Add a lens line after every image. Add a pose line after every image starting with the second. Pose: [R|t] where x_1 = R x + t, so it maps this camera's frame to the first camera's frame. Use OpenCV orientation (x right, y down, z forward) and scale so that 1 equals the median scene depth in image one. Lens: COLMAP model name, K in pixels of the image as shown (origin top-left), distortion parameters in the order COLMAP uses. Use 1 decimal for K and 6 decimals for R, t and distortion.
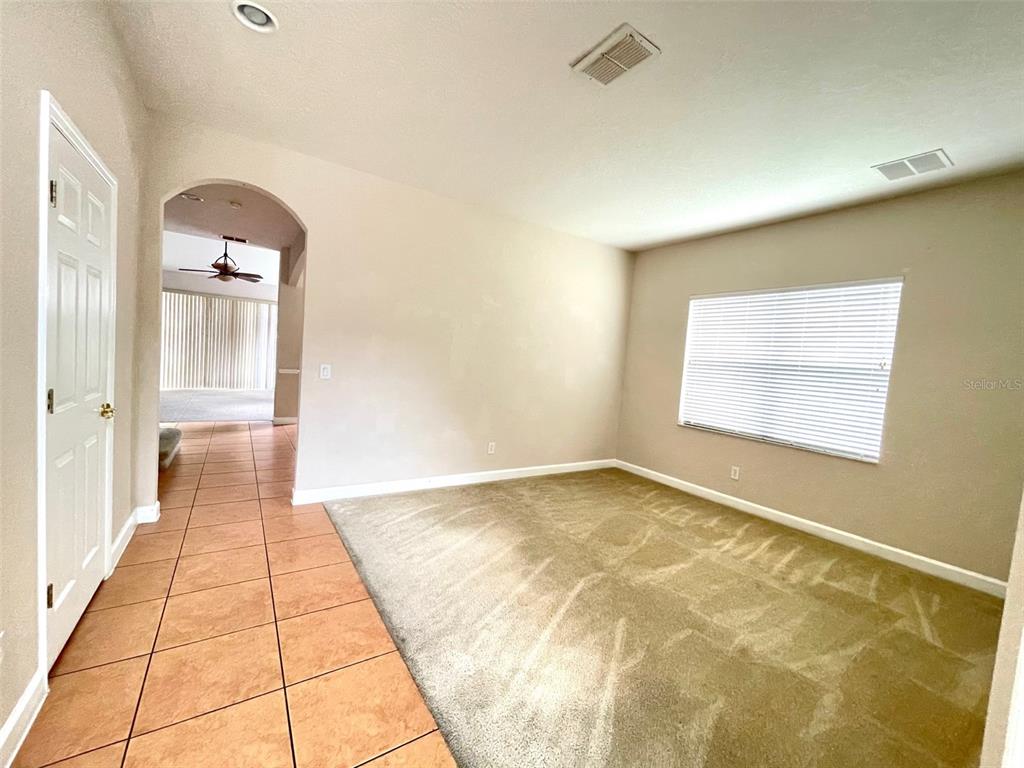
lens RADIAL K [[414.4, 0, 507.4], [0, 414.4, 383.6], [0, 0, 1]] dist [-0.001194, -0.000026]
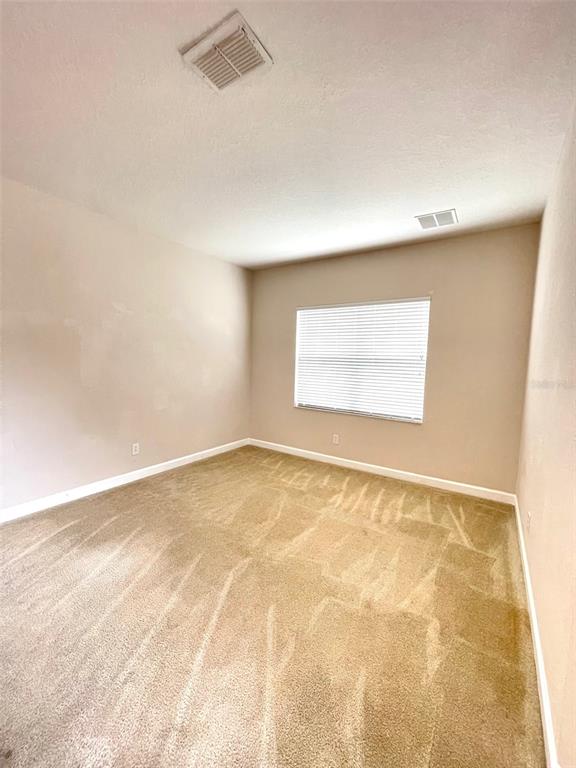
lens RADIAL K [[310.8, 0, 288.8], [0, 310.8, 381.9], [0, 0, 1]] dist [-0.001194, -0.000026]
pose [[0.917537, -0.075841, 0.390350, 0.033053], [0.062836, 0.996963, 0.046002, -0.038064], [-0.392654, -0.017681, 0.919516, 0.169699]]
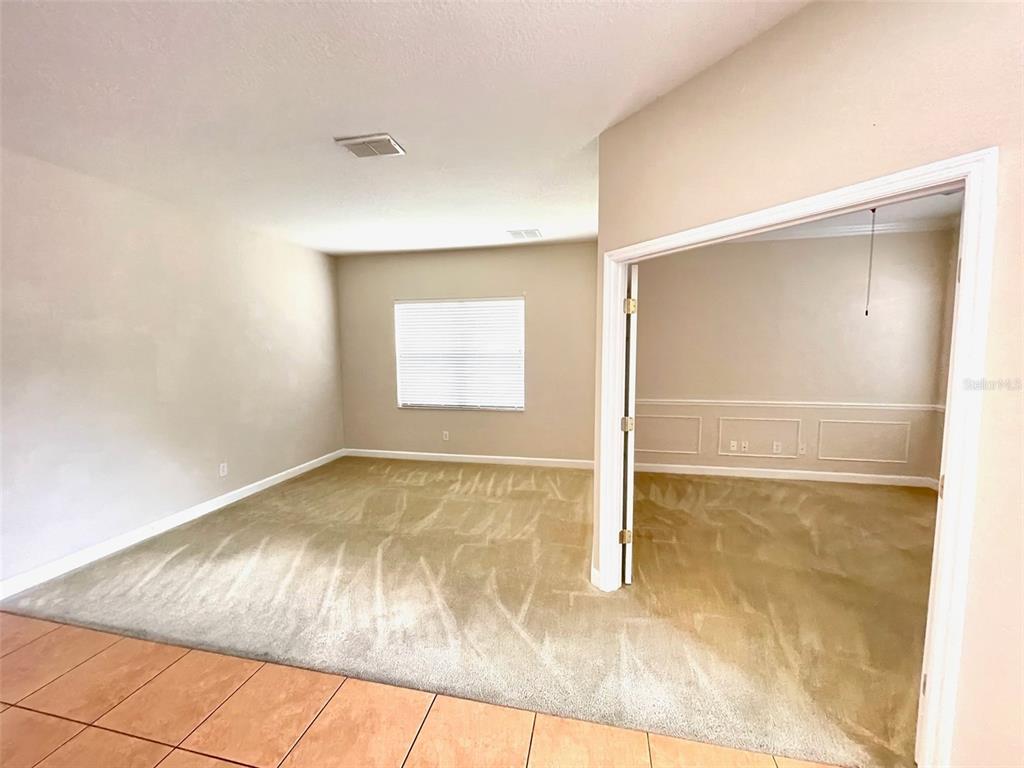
lens RADIAL K [[414.4, 0, 507.4], [0, 414.4, 383.6], [0, 0, 1]] dist [-0.001194, -0.000026]
pose [[0.715524, -0.140080, 0.684400, -0.268704], [0.103557, 0.990135, 0.094390, -0.077958], [-0.690870, 0.003336, 0.722971, -0.145755]]
